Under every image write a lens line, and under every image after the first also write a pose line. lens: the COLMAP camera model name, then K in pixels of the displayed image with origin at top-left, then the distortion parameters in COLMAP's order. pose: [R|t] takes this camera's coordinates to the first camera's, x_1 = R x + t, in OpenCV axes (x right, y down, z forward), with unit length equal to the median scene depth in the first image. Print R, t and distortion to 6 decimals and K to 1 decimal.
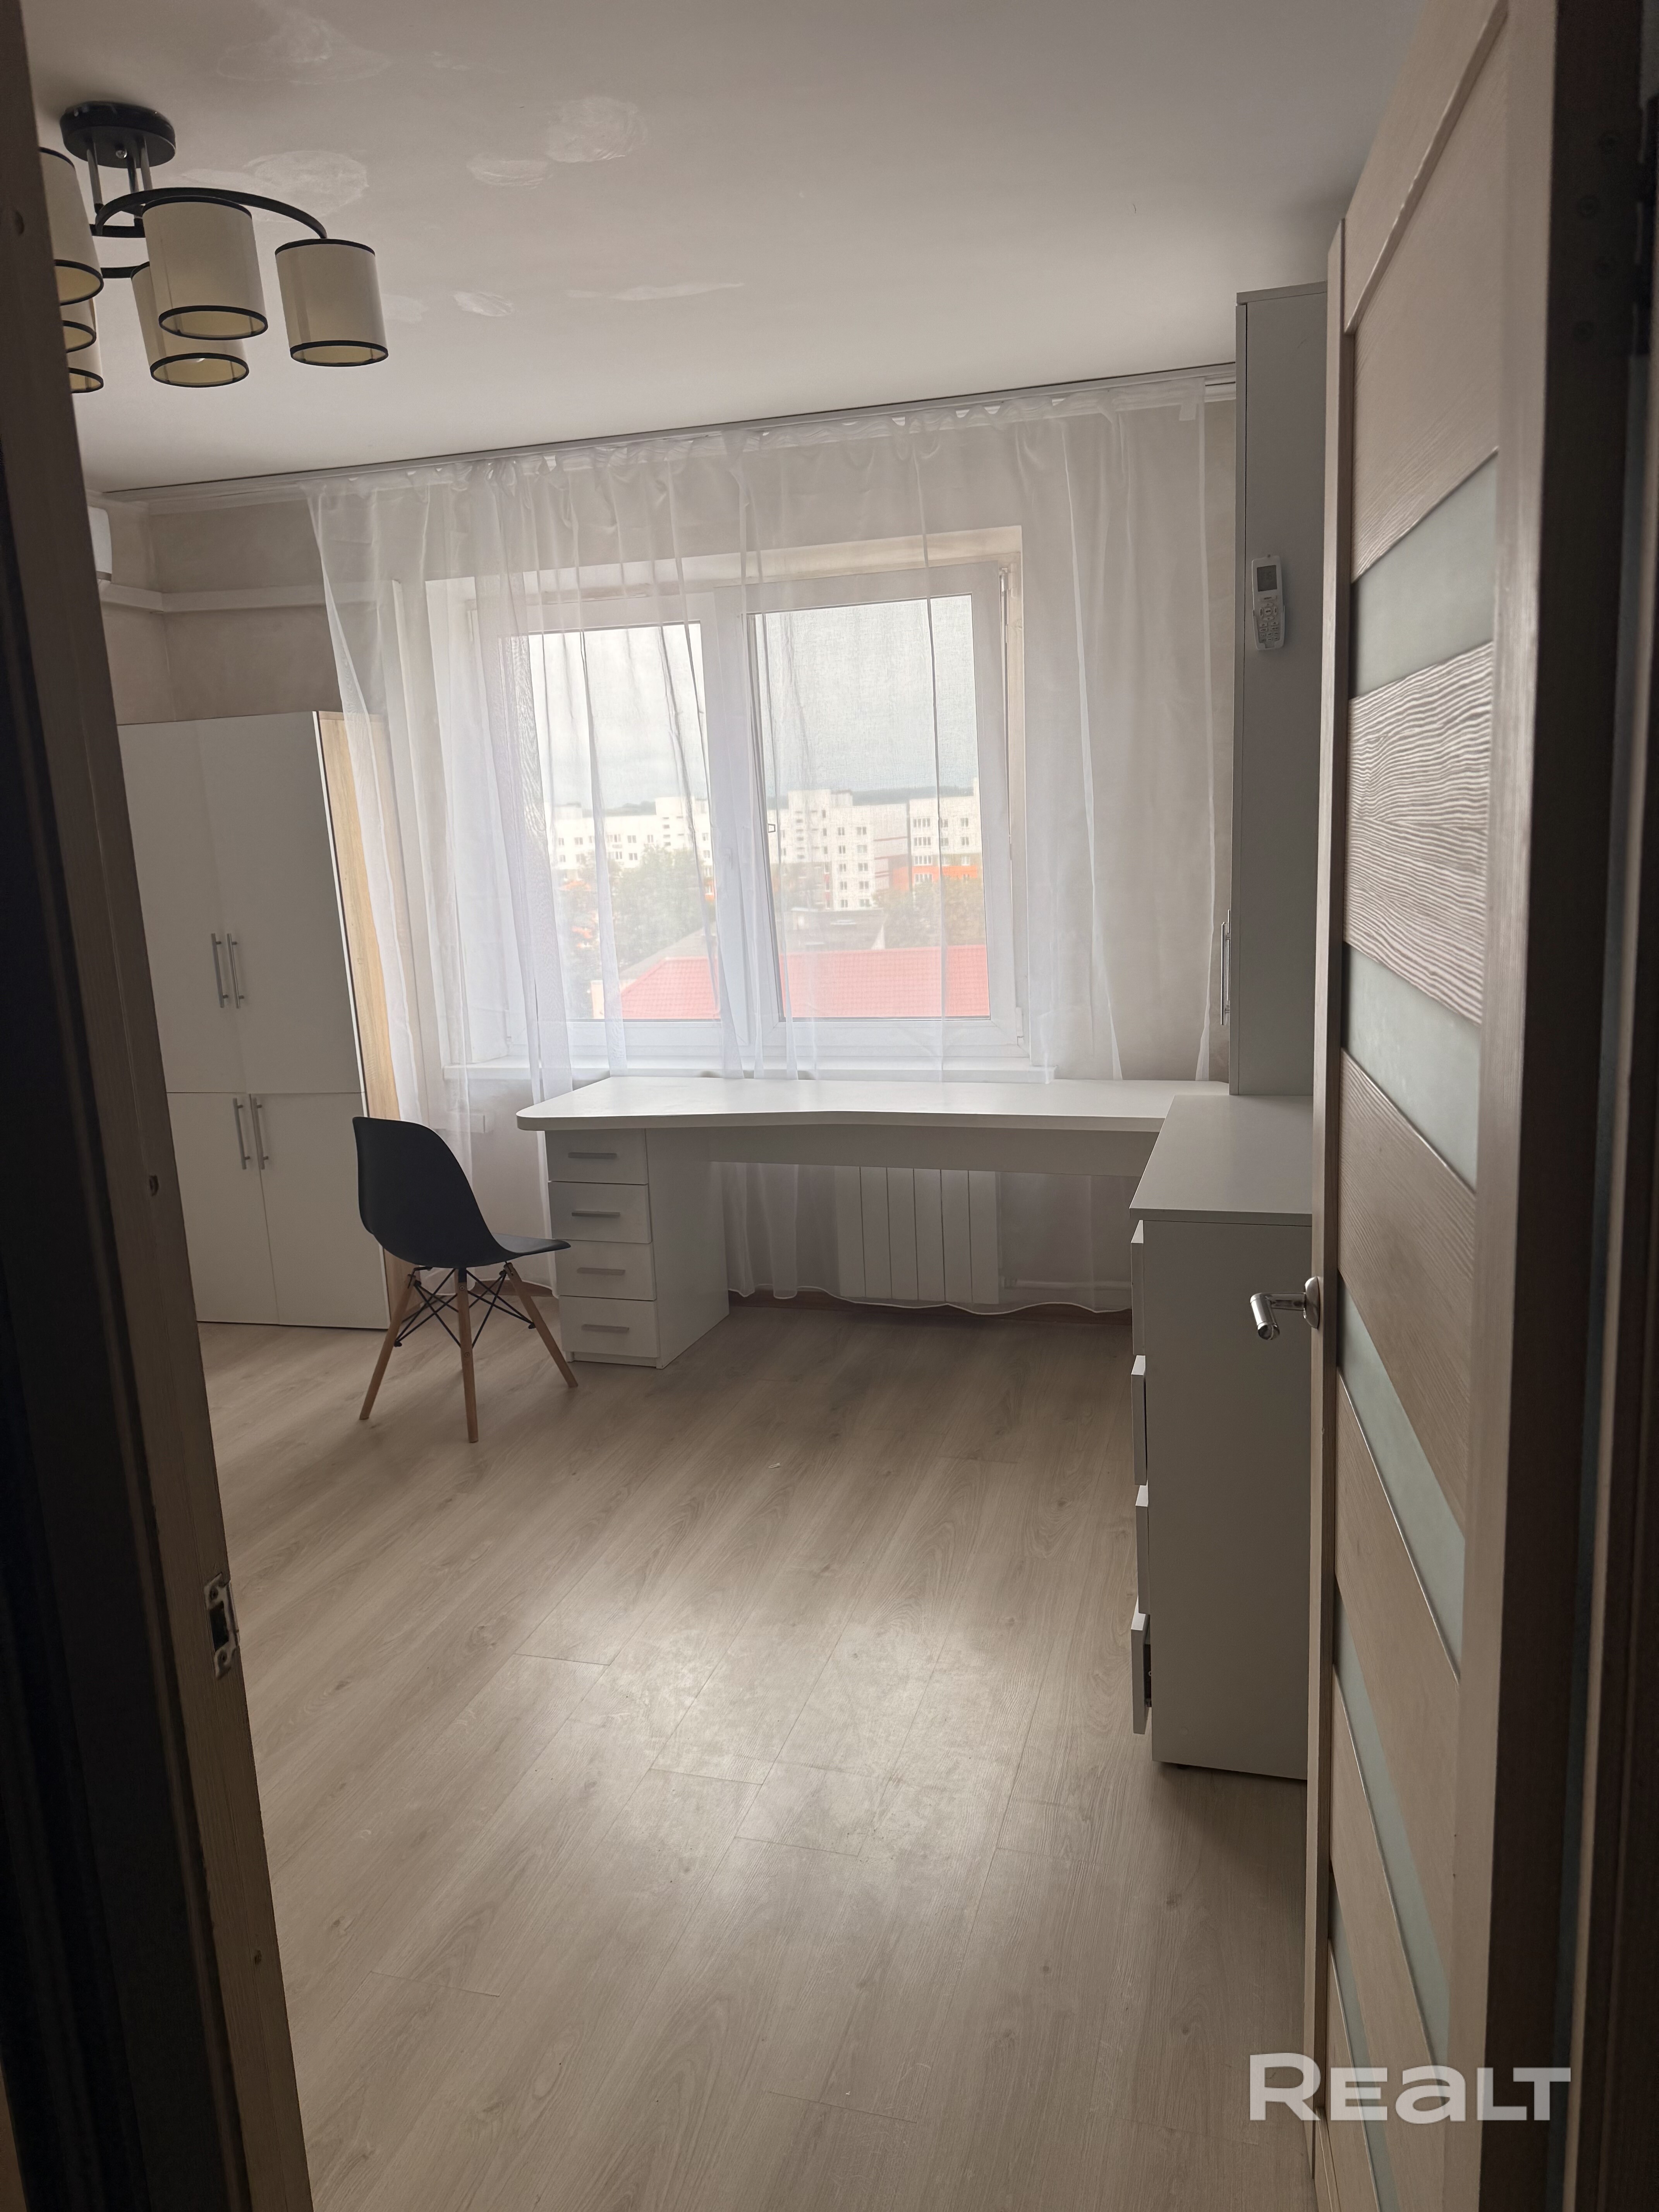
lens RADIAL K [[1544.9, 0, 829.5], [0, 1544.9, 1106.0], [0, 0, 1]] dist [0.006950, -0.060328]
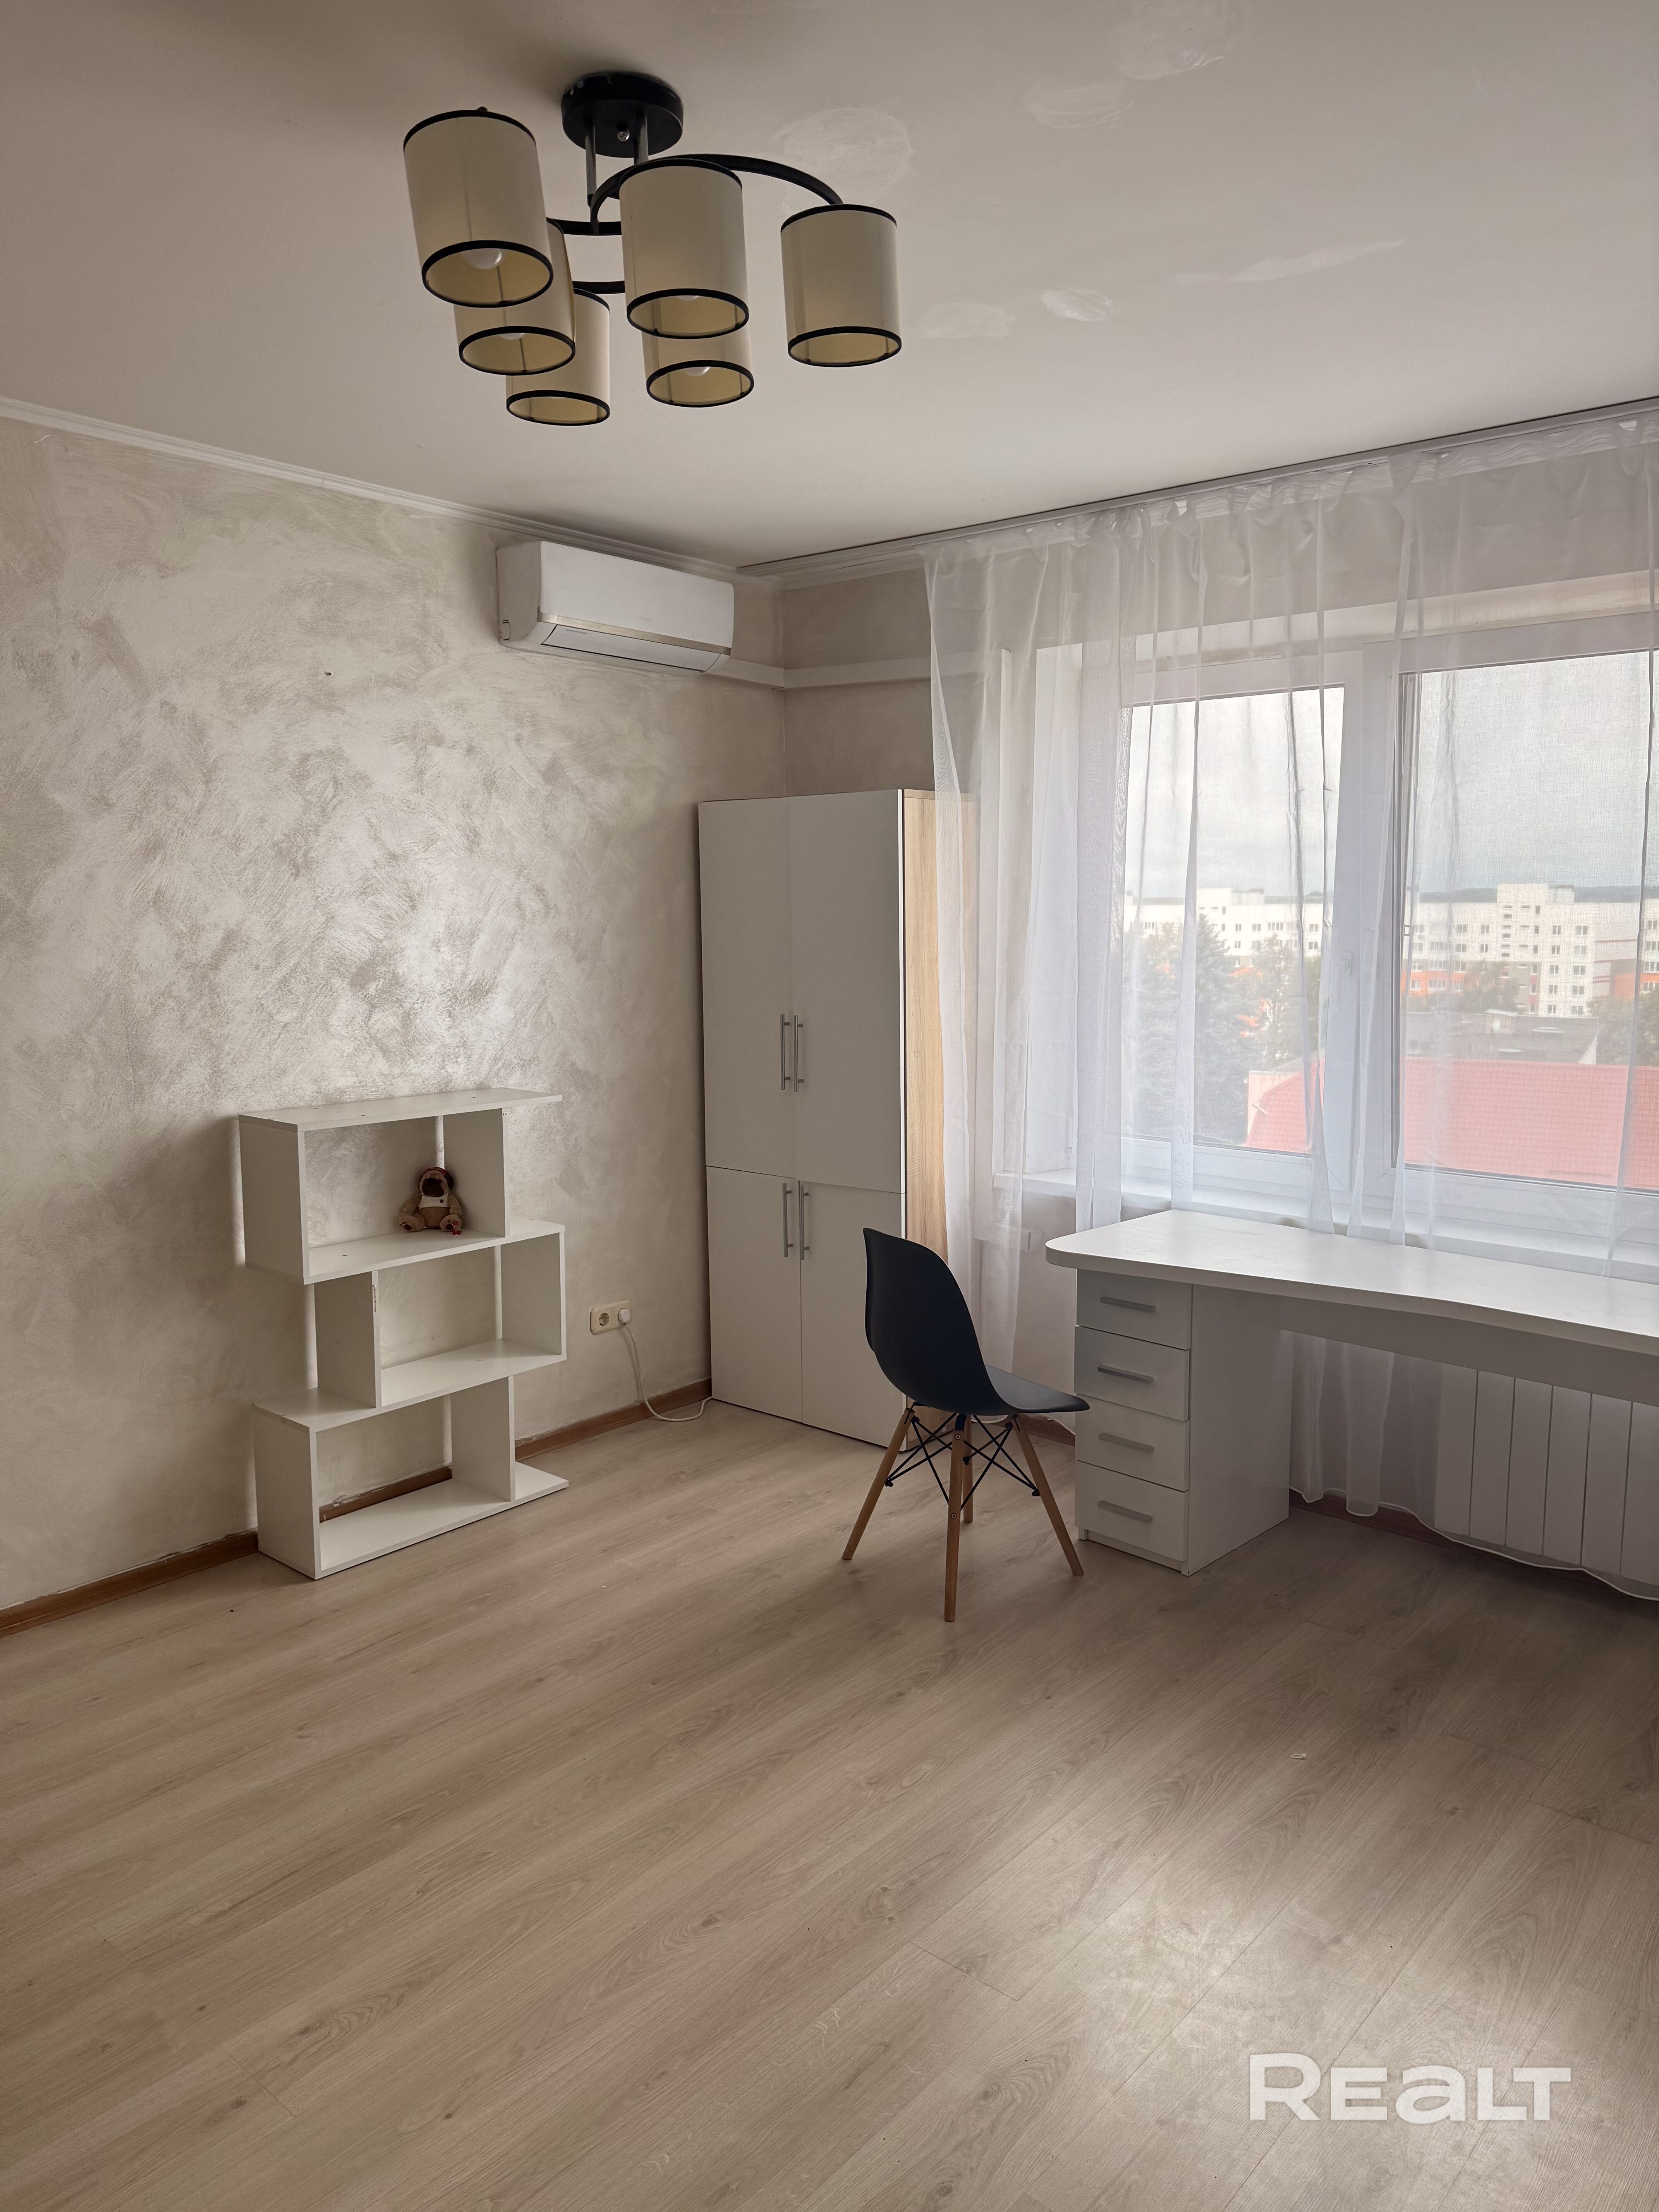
lens RADIAL K [[1524.4, 0, 829.5], [0, 1524.4, 1106.0], [0, 0, 1]] dist [0.108152, -0.167079]
pose [[0.908145, 0.096765, -0.407319, 0.028951], [-0.117603, 0.992711, -0.026370, -0.033945], [0.401798, 0.071849, 0.912905, 0.144198]]
